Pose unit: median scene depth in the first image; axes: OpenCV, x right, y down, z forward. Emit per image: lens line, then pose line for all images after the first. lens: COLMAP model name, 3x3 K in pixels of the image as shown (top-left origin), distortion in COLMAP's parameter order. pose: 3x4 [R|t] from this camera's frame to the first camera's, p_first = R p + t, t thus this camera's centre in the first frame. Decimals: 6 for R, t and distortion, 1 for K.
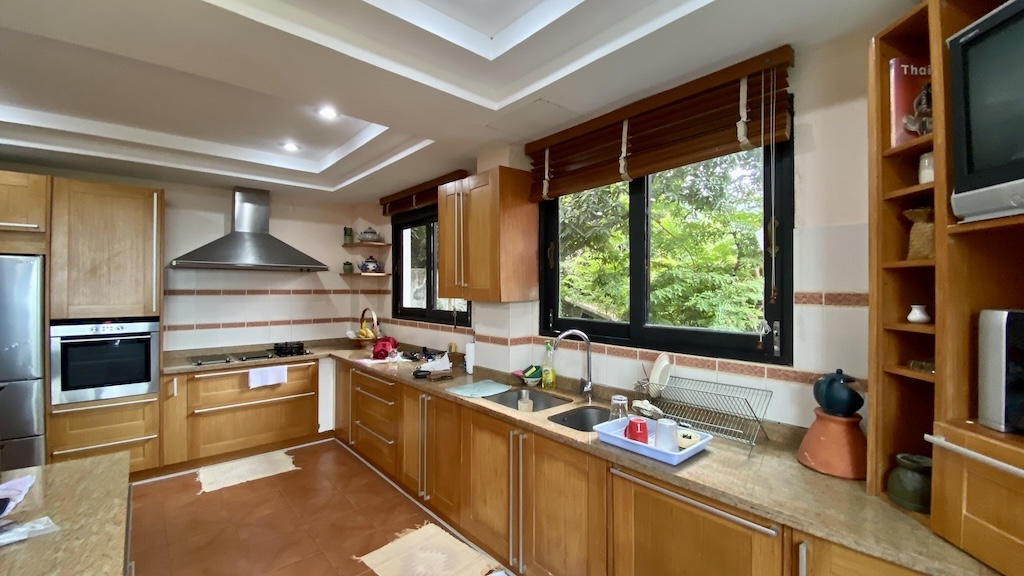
lens RADIAL K [[415.9, 0, 512.0], [0, 415.9, 288.0], [0, 0, 1]] dist [0.025392, -0.025059]
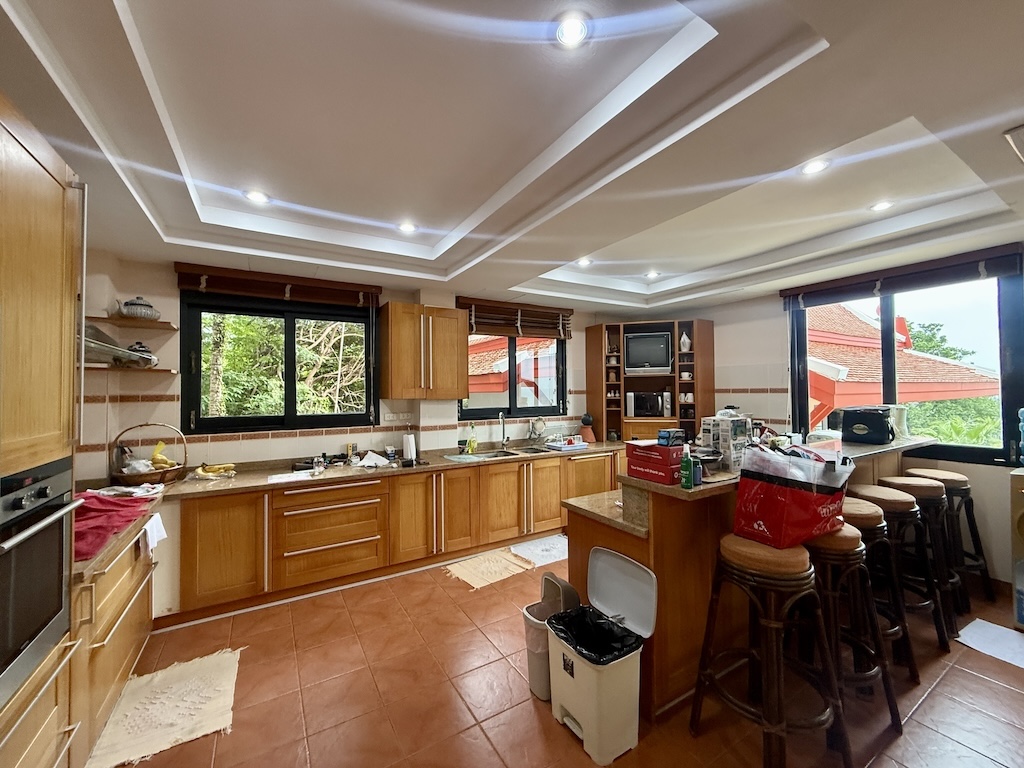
lens RADIAL K [[410.4, 0, 512.0], [0, 410.4, 384.0], [0, 0, 1]] dist [-0.000258, -0.000031]
pose [[0.186304, 0.009583, 0.982445, -1.090674], [0.006720, 0.999917, -0.011028, -0.002061], [-0.982469, 0.008657, 0.186224, 0.415146]]
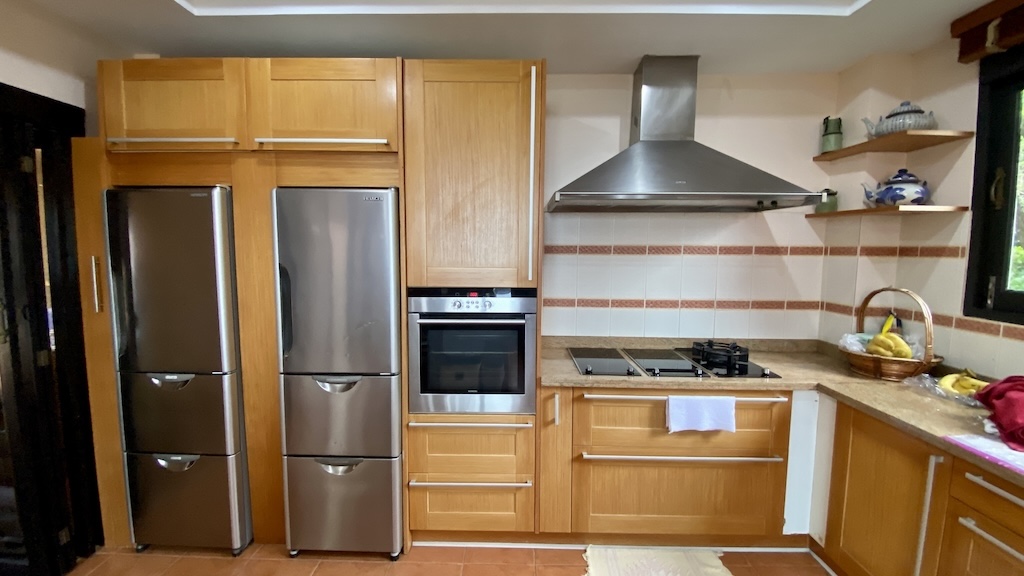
lens RADIAL K [[415.9, 0, 512.0], [0, 415.9, 288.0], [0, 0, 1]] dist [0.025392, -0.025059]
pose [[0.742435, 0.062386, -0.667007, -0.441901], [-0.003785, 0.996029, 0.088947, 0.013946], [0.669907, -0.063513, 0.739723, 0.500785]]
